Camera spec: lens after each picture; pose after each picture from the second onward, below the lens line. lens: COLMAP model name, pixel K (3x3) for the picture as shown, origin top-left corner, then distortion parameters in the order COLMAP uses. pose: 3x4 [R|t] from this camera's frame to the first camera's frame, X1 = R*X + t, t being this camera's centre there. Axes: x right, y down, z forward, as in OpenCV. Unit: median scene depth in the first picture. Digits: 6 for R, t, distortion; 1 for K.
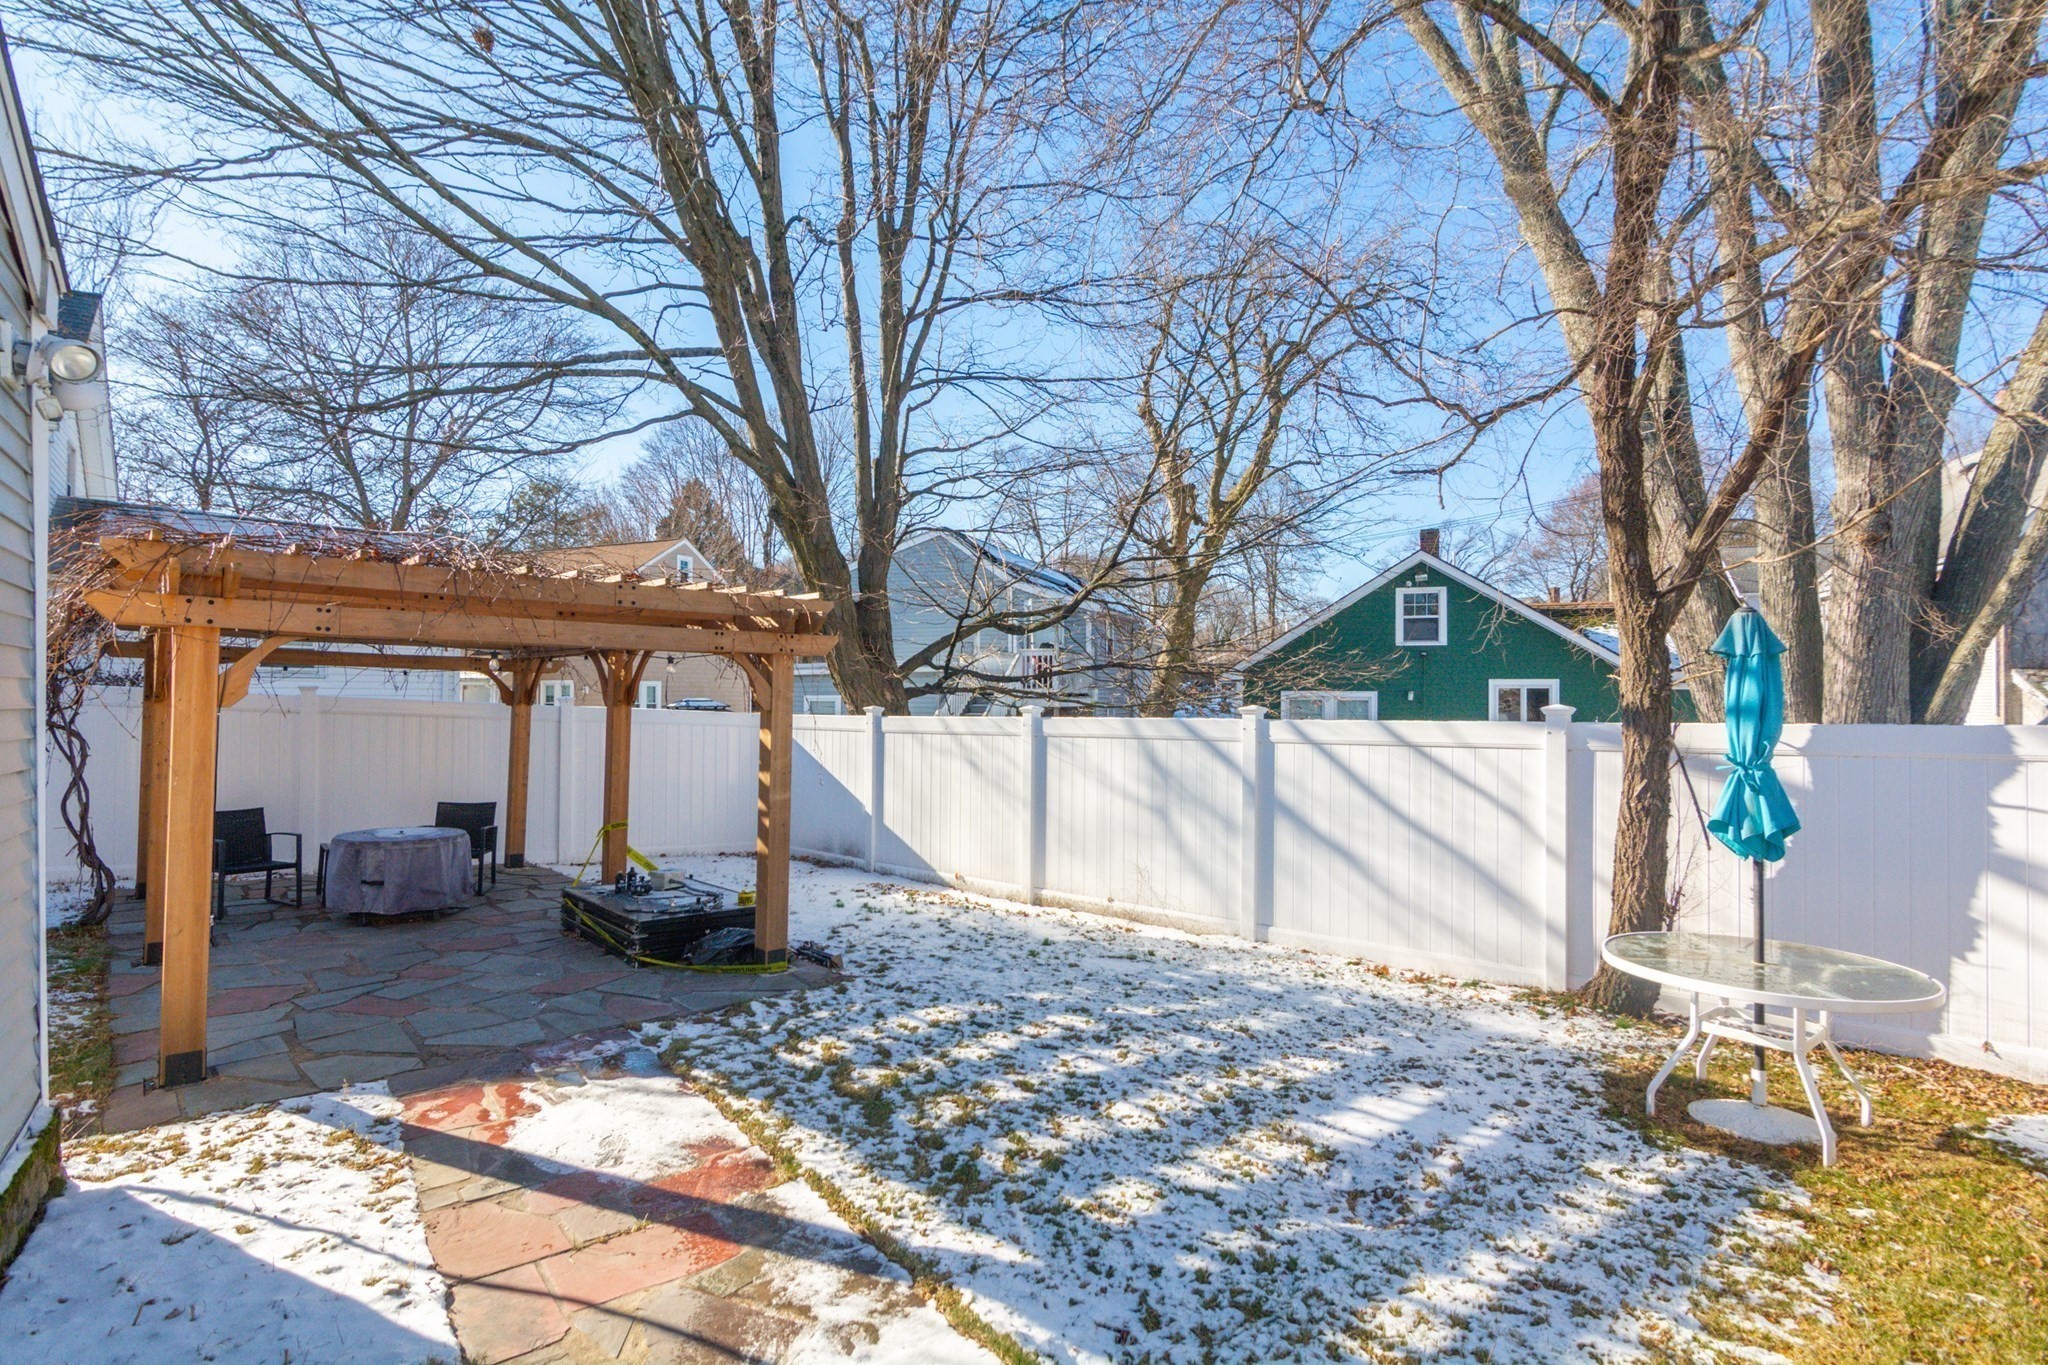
lens RADIAL K [[1021.1, 0, 1038.4], [0, 1021.1, 691.2], [0, 0, 1]] dist [-0.015826, 0.001555]
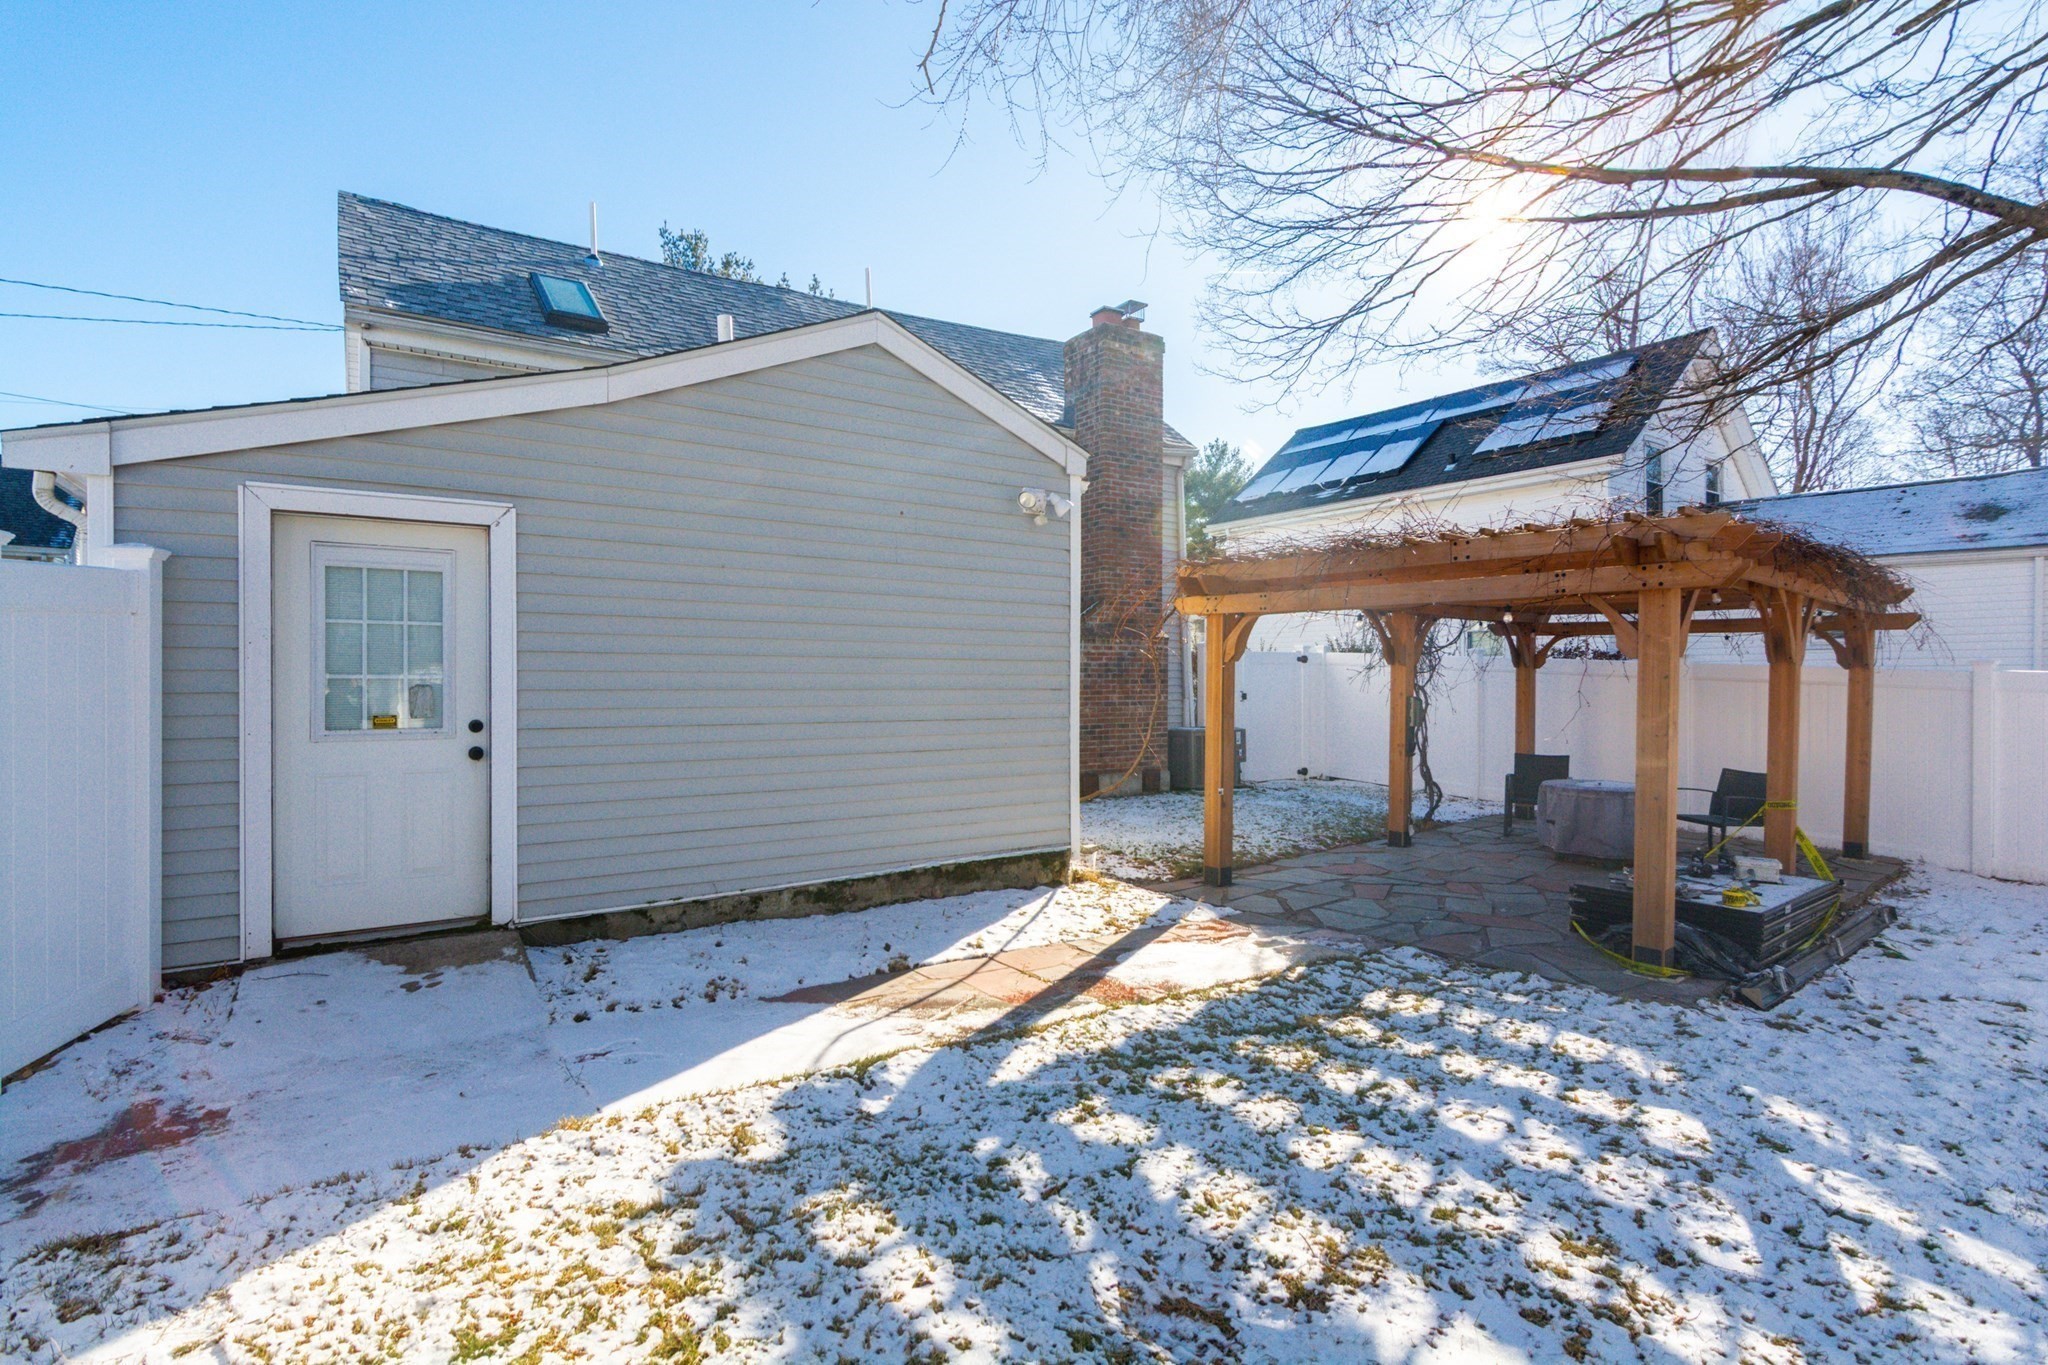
lens RADIAL K [[1021.1, 0, 1030.3], [0, 1021.1, 669.2], [0, 0, 1]] dist [-0.015826, 0.001555]
pose [[-0.054760, -0.011548, -0.998433, 0.739664], [0.008021, 0.999896, -0.012005, 0.036213], [0.998467, -0.008666, -0.054661, 0.654124]]
